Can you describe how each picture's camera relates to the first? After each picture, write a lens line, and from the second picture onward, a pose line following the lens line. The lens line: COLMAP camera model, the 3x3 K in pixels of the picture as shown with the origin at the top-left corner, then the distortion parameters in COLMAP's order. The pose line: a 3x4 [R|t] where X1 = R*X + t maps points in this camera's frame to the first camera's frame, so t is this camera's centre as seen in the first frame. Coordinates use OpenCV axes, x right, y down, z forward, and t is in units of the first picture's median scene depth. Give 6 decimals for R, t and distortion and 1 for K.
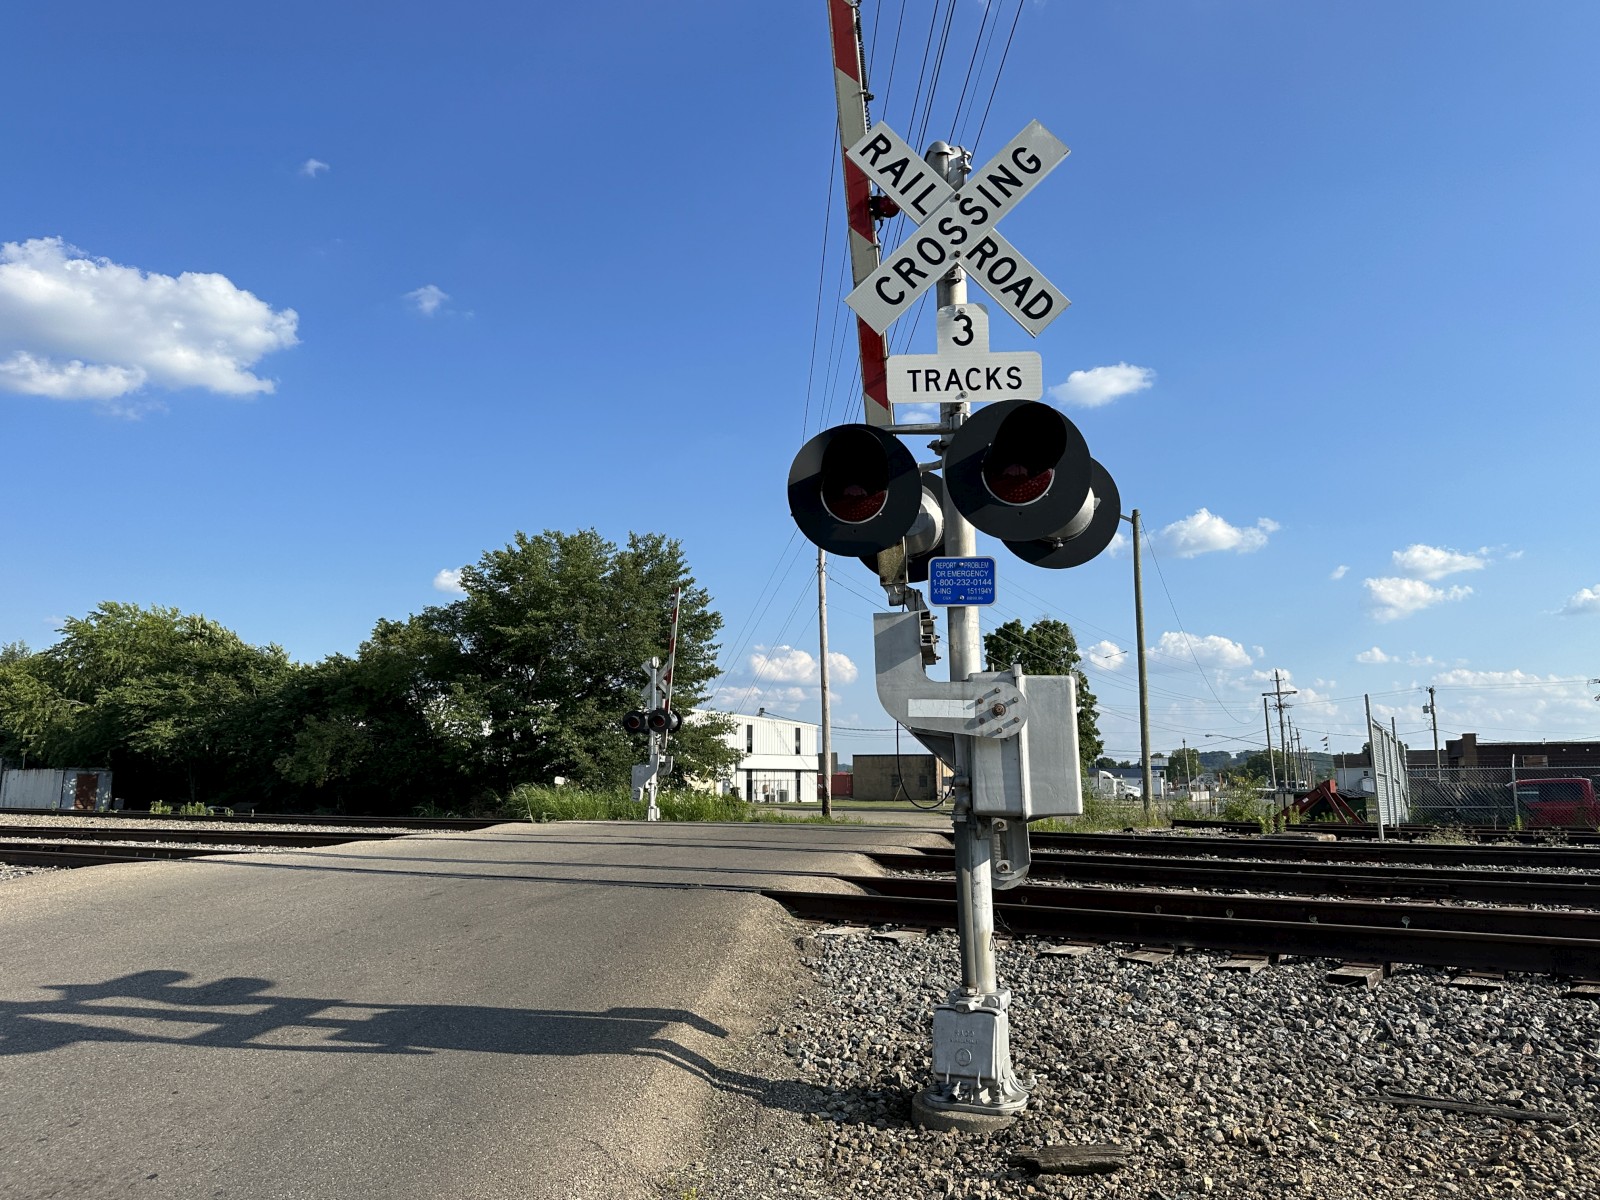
lens RADIAL K [[1168.5, 0, 814.7], [0, 1168.5, 601.7], [0, 0, 1]] dist [0.148037, -0.223998]
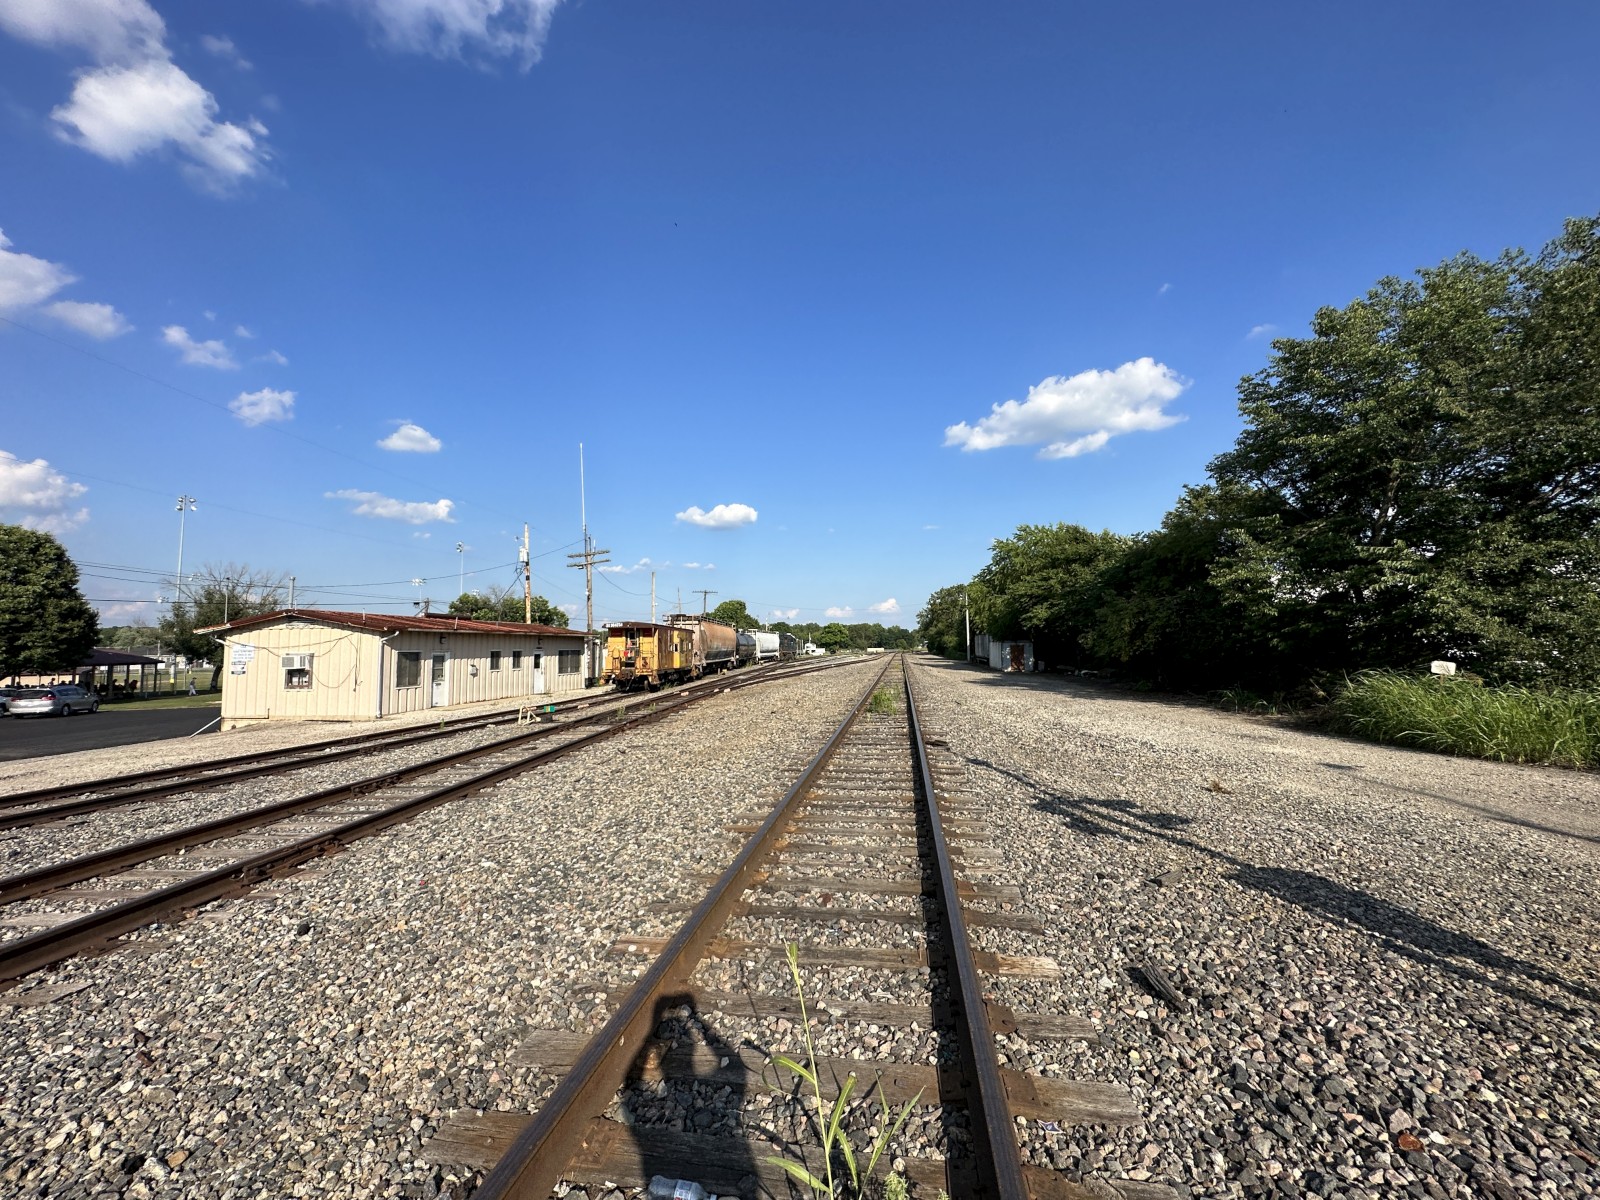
lens RADIAL K [[640.1, 0, 801.6], [0, 640.1, 603.9], [0, 0, 1]] dist [-0.000573, 0.000008]
pose [[0.504064, -0.066416, -0.861109, -0.719905], [0.147400, 0.989026, 0.010000, 0.502395], [0.850995, -0.131968, 0.508323, 4.012431]]
